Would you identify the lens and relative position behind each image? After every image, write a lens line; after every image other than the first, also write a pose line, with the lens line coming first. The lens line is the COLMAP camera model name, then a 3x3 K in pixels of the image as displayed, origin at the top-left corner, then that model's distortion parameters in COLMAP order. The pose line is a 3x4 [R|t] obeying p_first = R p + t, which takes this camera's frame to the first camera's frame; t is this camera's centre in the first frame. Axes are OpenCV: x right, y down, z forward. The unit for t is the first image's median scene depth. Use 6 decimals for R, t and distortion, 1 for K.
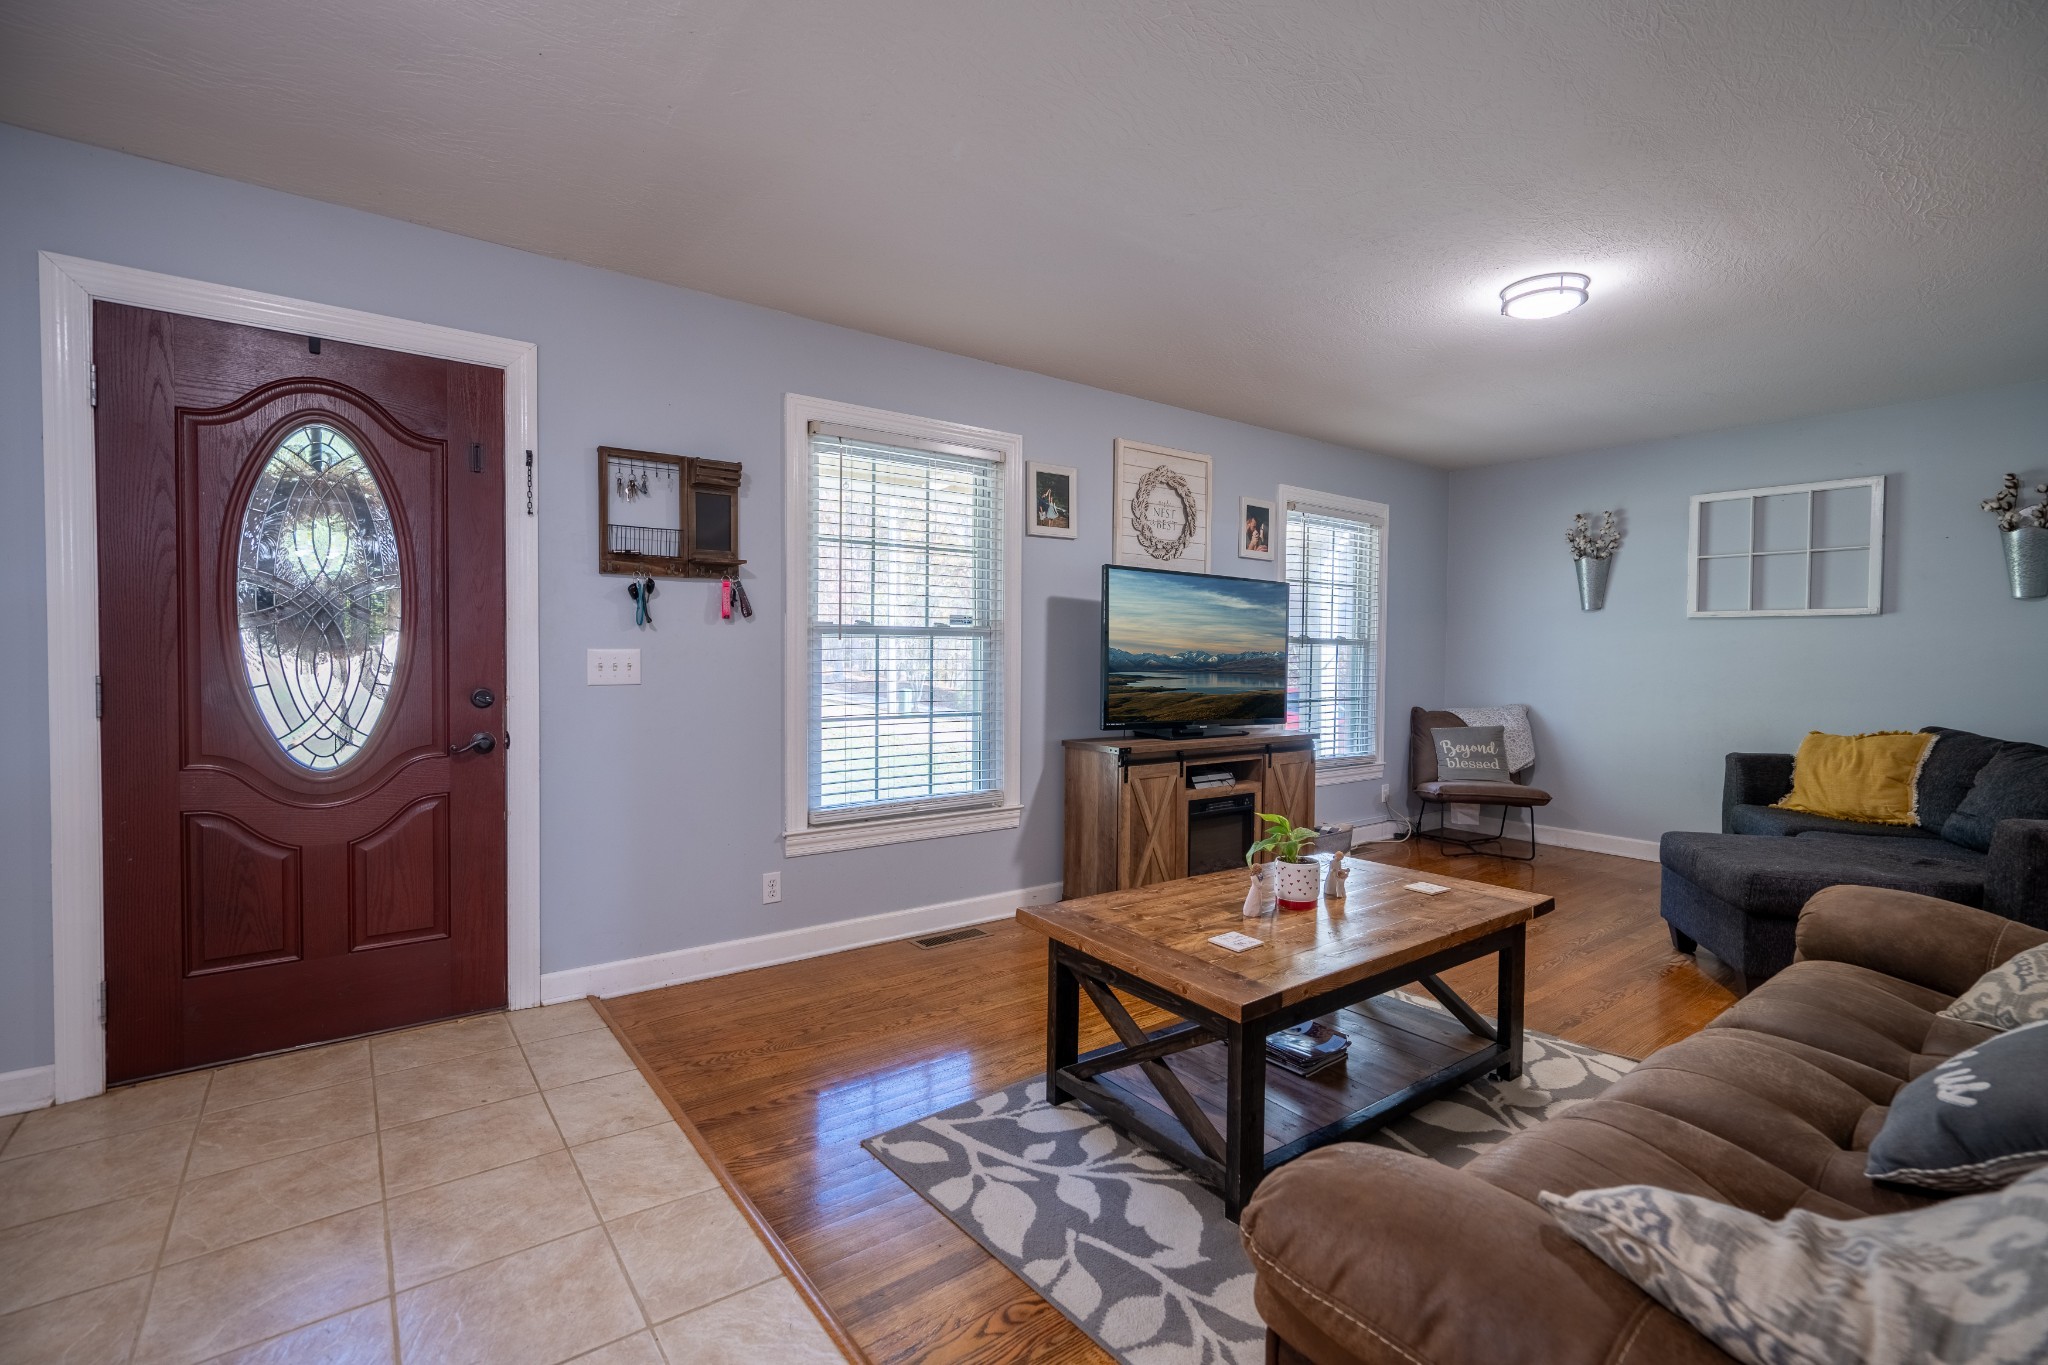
lens RADIAL K [[921.3, 0, 1023.6], [0, 921.3, 678.9], [0, 0, 1]] dist [-0.003495, 0.001200]
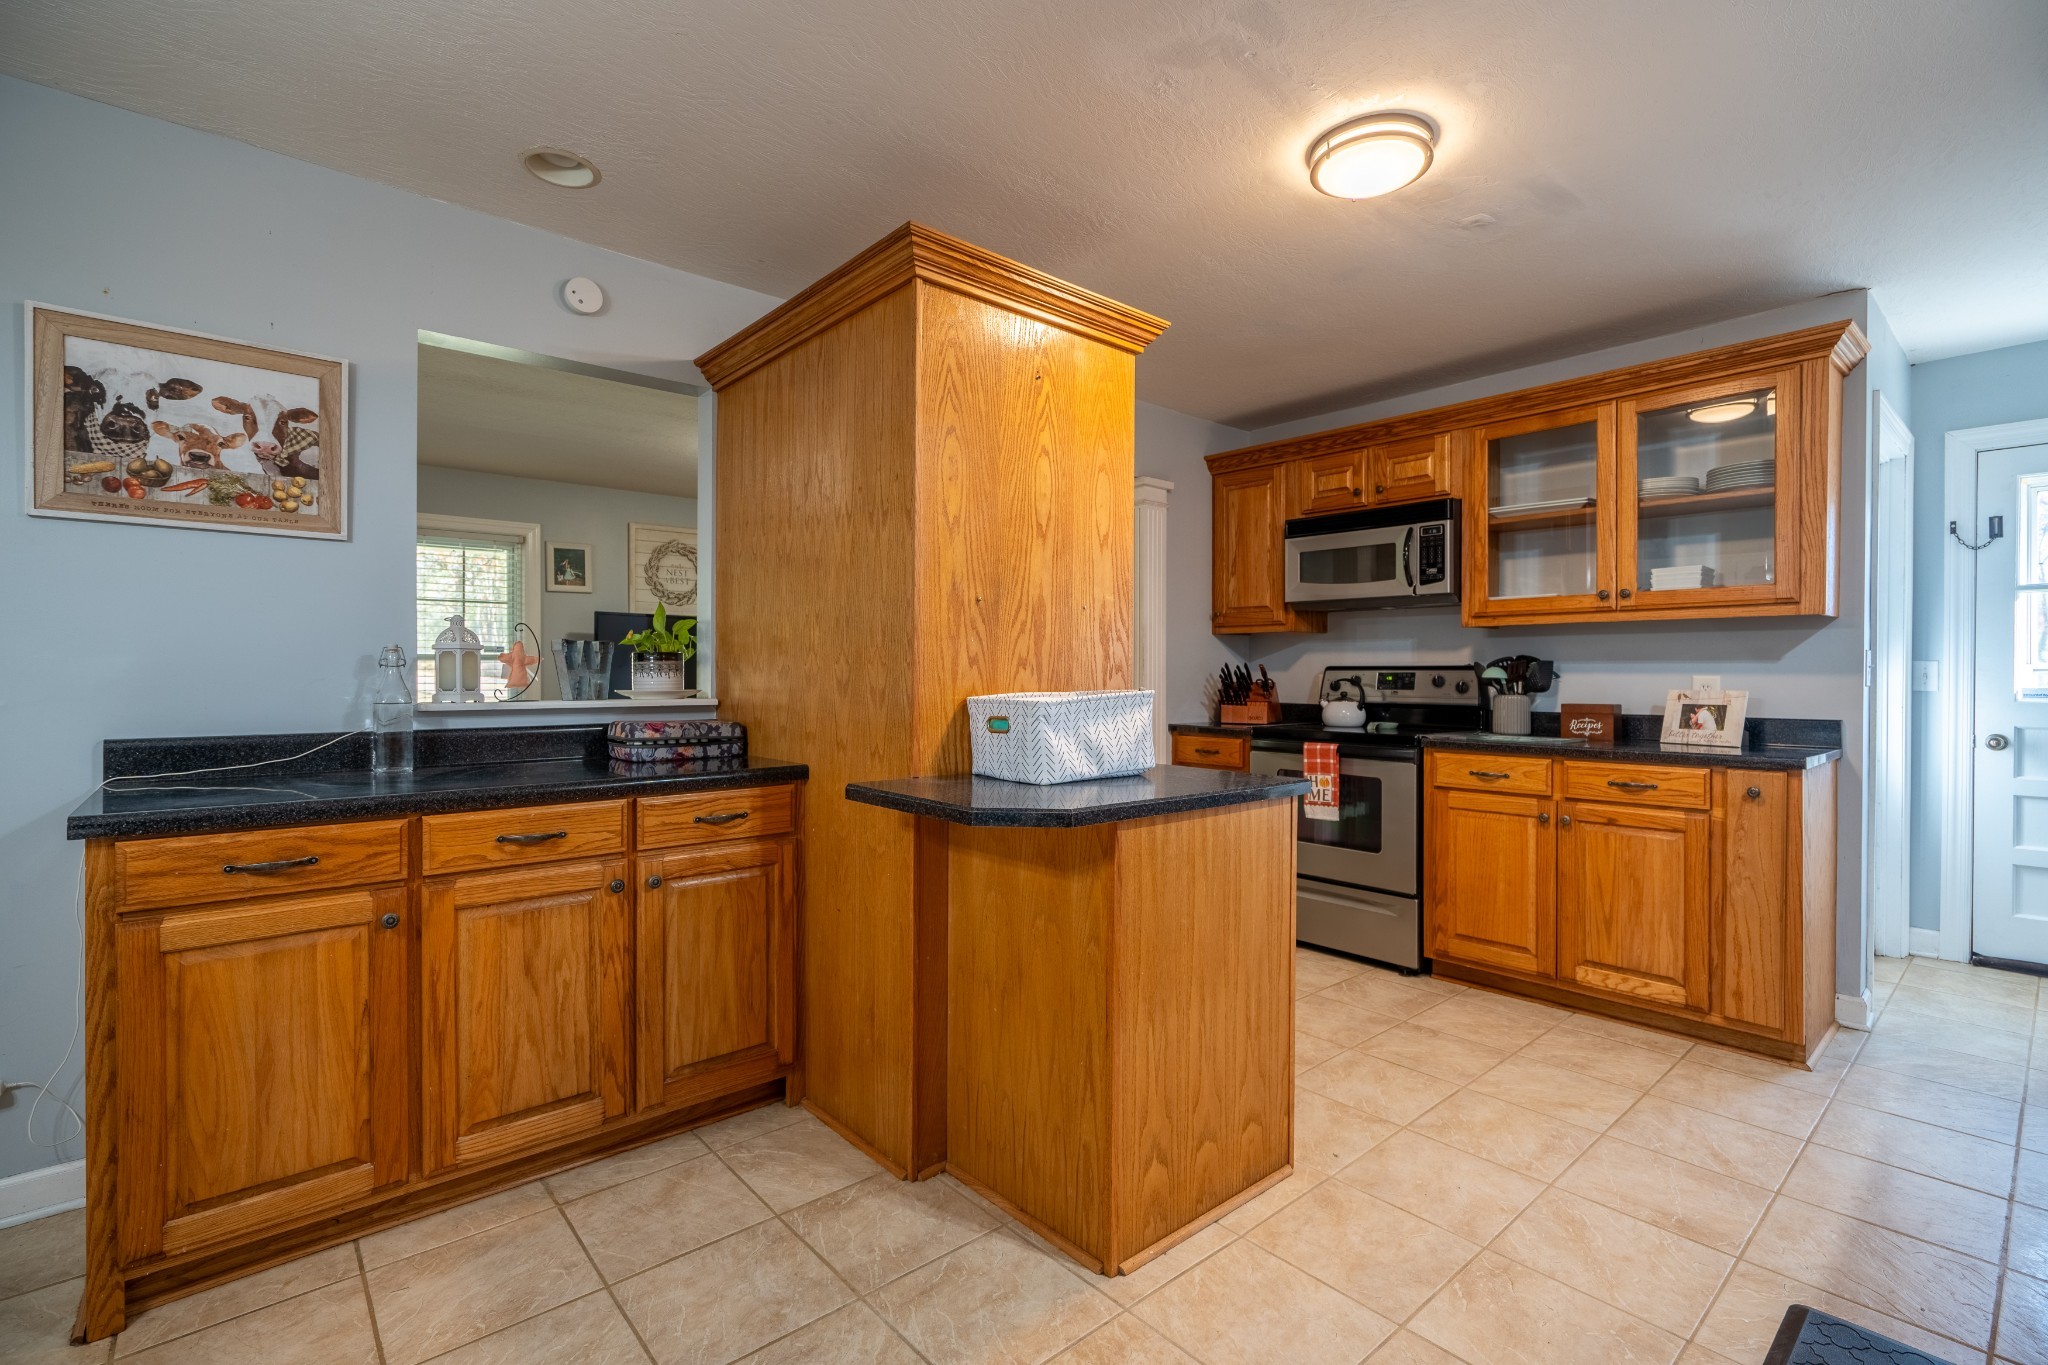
lens RADIAL K [[921.3, 0, 1020.7], [0, 921.3, 677.1], [0, 0, 1]] dist [-0.003495, 0.001200]
pose [[0.997787, -0.008678, 0.065919, 0.856837], [0.010143, 0.999708, -0.021932, 0.027795], [-0.065709, 0.022552, 0.997584, -0.668711]]
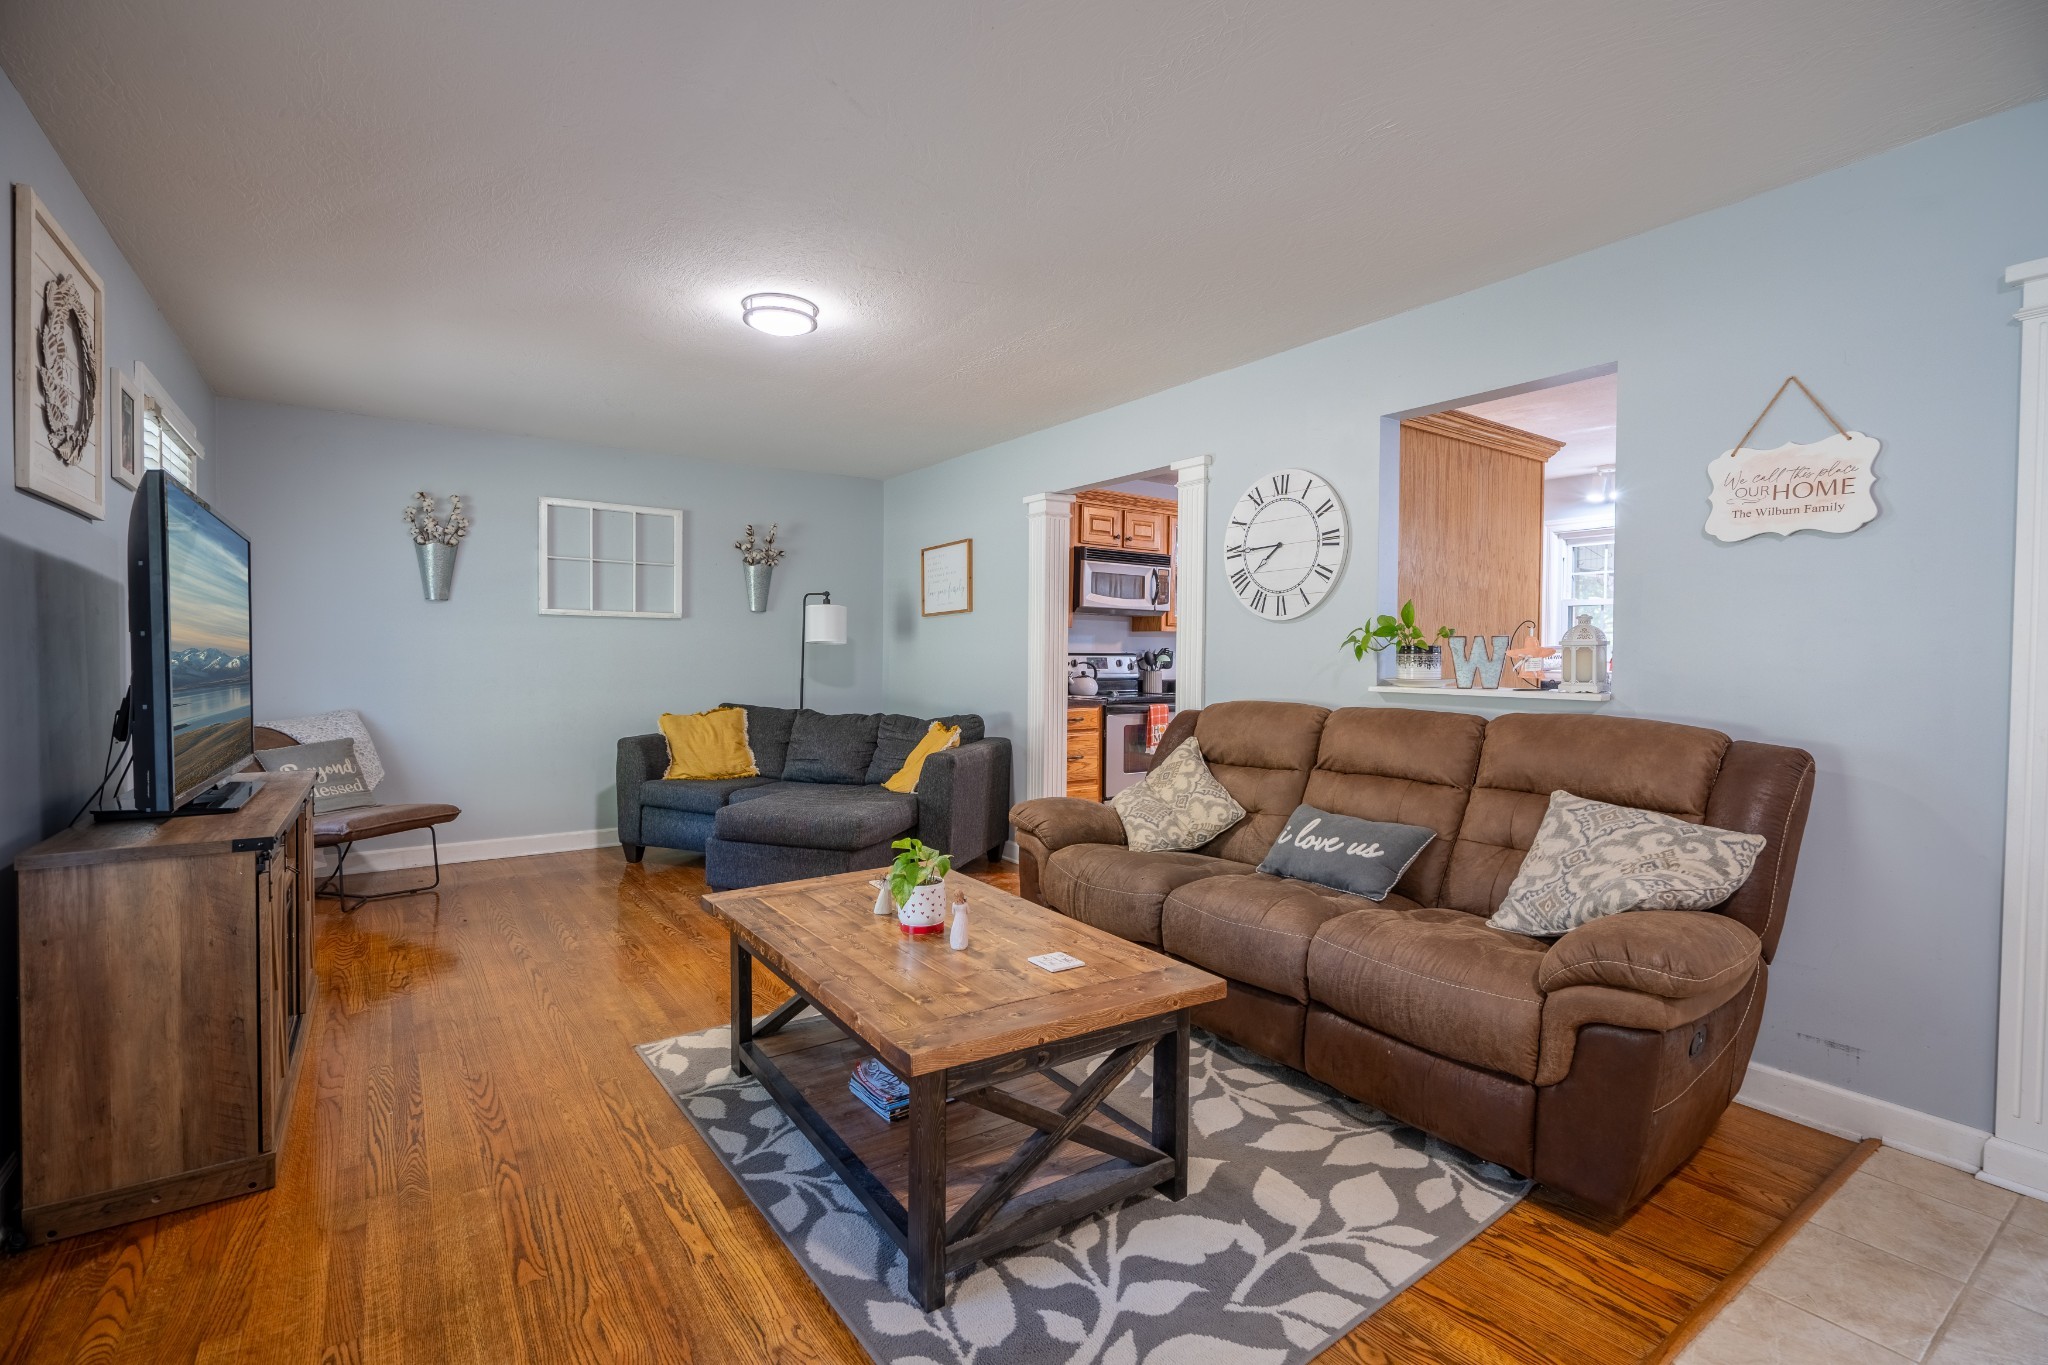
lens RADIAL K [[921.3, 0, 1029.9], [0, 921.3, 671.0], [0, 0, 1]] dist [-0.003495, 0.001200]
pose [[0.028729, -0.026889, 0.999226, -0.489427], [0.021892, 0.999415, 0.026264, -0.028331], [-0.999347, 0.021120, 0.029301, 0.677087]]
